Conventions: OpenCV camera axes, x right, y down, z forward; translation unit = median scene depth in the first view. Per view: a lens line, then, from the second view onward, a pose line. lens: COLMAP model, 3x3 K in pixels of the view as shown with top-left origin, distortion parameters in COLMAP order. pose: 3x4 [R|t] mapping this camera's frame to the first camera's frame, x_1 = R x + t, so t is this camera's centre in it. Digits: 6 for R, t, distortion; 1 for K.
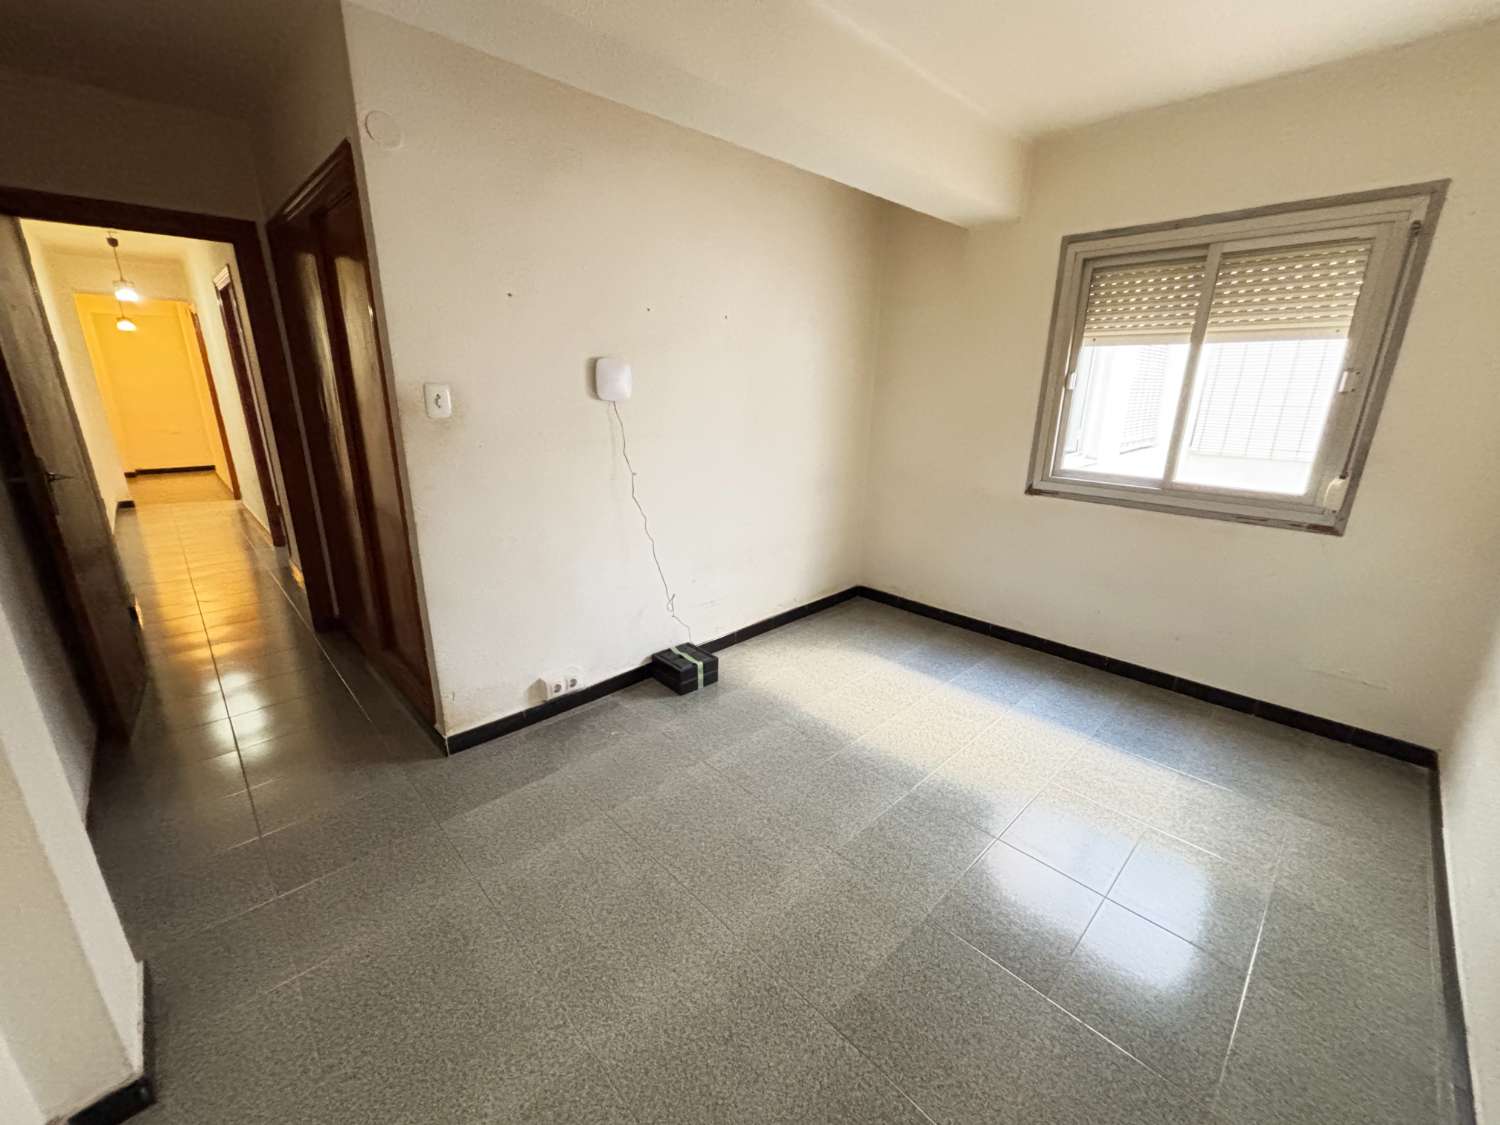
lens RADIAL K [[604.6, 0, 754.7], [0, 604.6, 562.8], [0, 0, 1]] dist [0.000276, 0.001382]
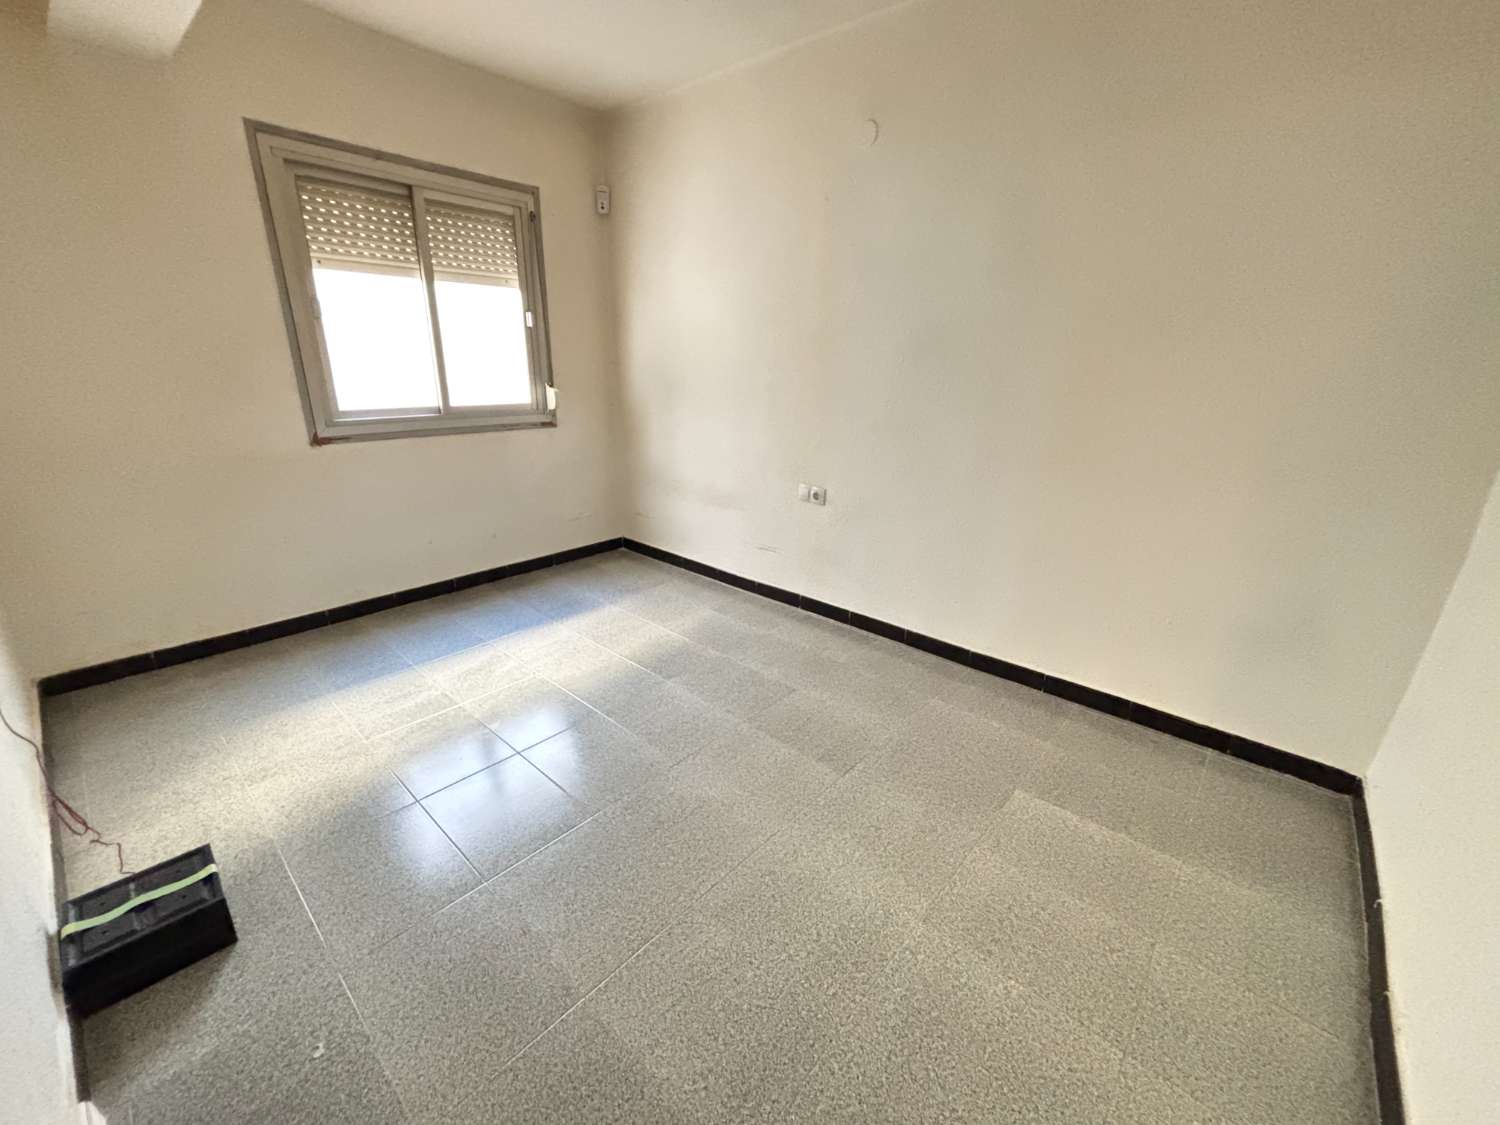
lens RADIAL K [[604.6, 0, 739.7], [0, 604.6, 562.3], [0, 0, 1]] dist [0.000276, 0.001382]
pose [[-0.053844, -0.338212, 0.939528, -0.532575], [0.265407, 0.902202, 0.339986, -0.120339], [-0.962632, 0.267664, 0.041186, 0.548052]]
